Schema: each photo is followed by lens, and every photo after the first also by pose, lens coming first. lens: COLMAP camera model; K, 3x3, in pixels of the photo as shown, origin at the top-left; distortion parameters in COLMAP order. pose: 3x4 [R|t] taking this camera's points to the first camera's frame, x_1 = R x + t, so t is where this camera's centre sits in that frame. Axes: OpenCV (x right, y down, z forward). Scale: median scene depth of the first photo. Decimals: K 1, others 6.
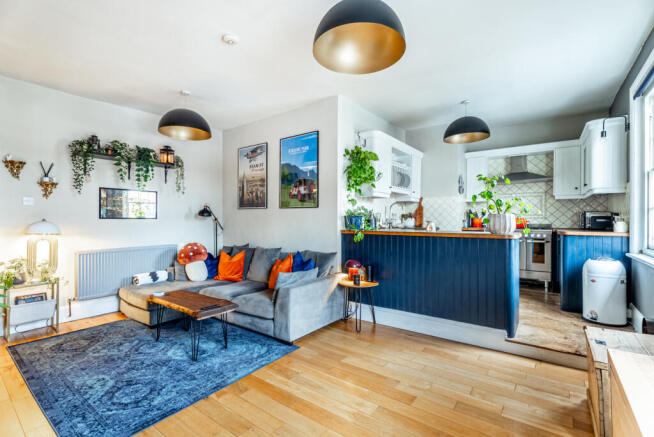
lens RADIAL K [[298.7, 0, 329.2], [0, 298.7, 216.9], [0, 0, 1]] dist [-0.001167, -0.000485]
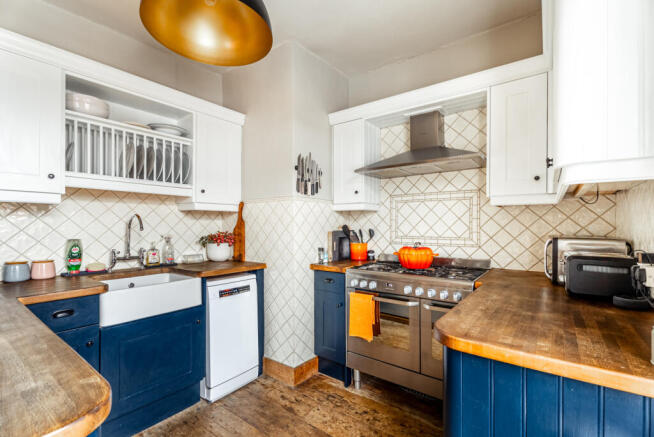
lens RADIAL K [[298.7, 0, 324.5], [0, 298.7, 222.0], [0, 0, 1]] dist [-0.001167, -0.000485]
pose [[0.999887, -0.002253, -0.014838, 0.490730], [0.002120, 0.999957, -0.008983, -0.029579], [0.014857, 0.008951, 0.999850, 0.532625]]
